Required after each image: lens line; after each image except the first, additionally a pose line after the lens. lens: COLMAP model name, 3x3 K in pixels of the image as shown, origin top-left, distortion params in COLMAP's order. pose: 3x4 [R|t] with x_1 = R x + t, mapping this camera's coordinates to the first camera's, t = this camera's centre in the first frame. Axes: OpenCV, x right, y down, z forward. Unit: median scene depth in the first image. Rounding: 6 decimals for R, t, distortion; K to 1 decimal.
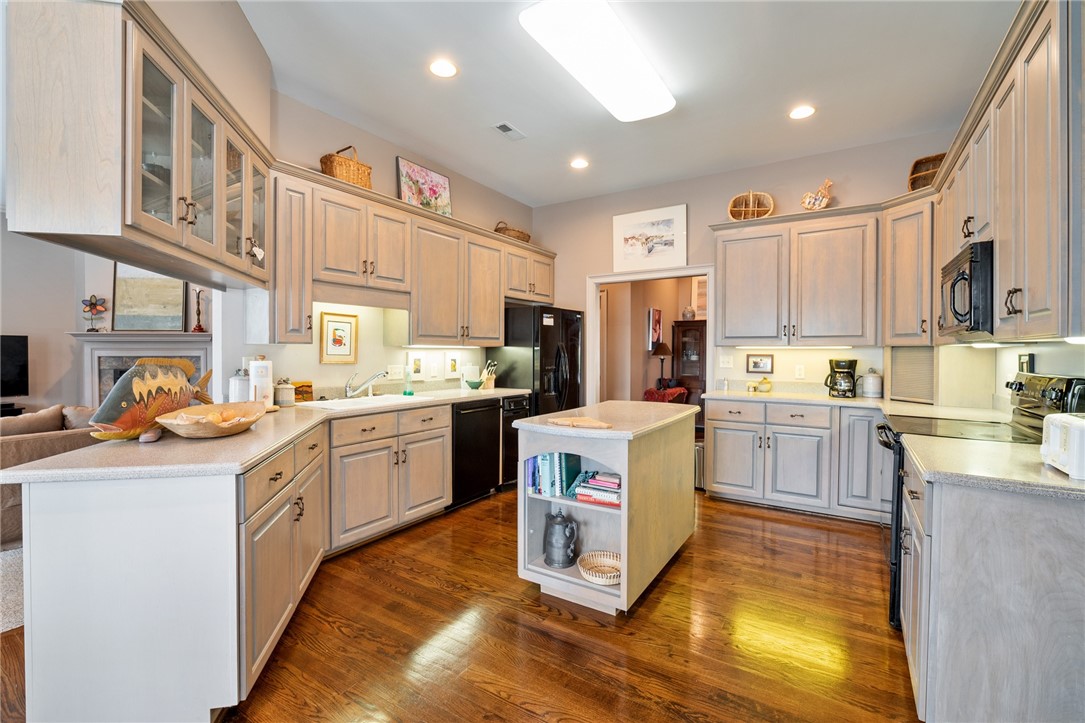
lens RADIAL K [[479.3, 0, 537.7], [0, 479.3, 358.7], [0, 0, 1]] dist [-0.001268, 0.000064]
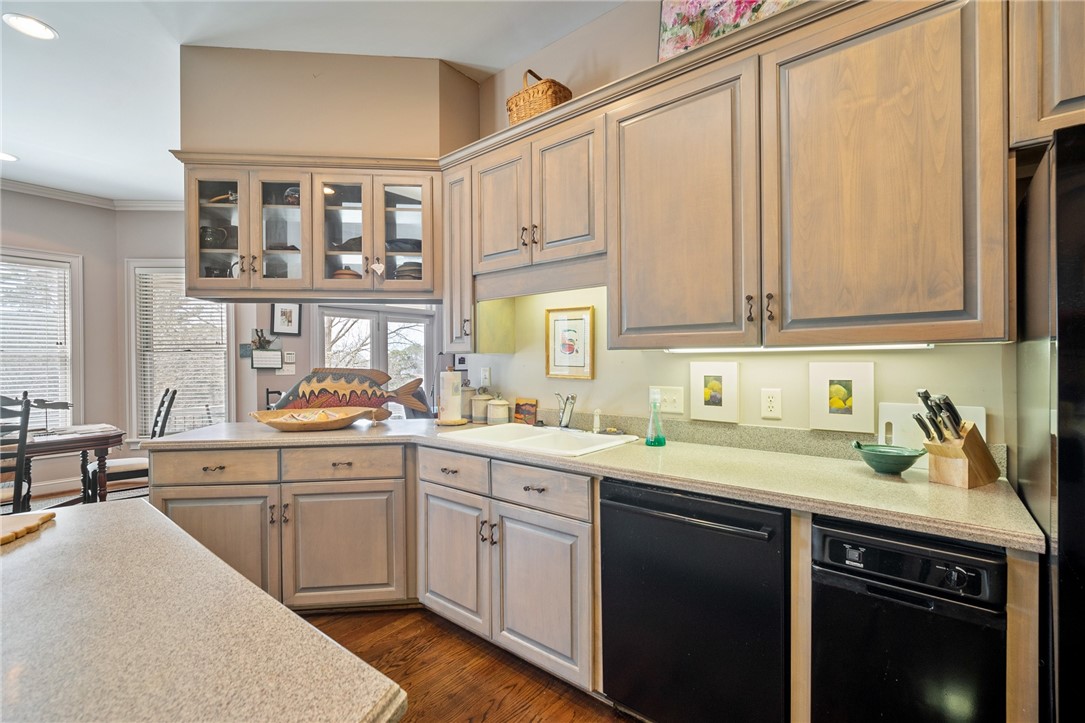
lens RADIAL K [[479.3, 0, 539.4], [0, 479.3, 361.6], [0, 0, 1]] dist [-0.001268, 0.000064]
pose [[-0.115893, 0.001707, -0.993260, 0.511543], [-0.008434, 0.999961, 0.002703, -0.028563], [0.993226, 0.008691, -0.115874, 1.803467]]
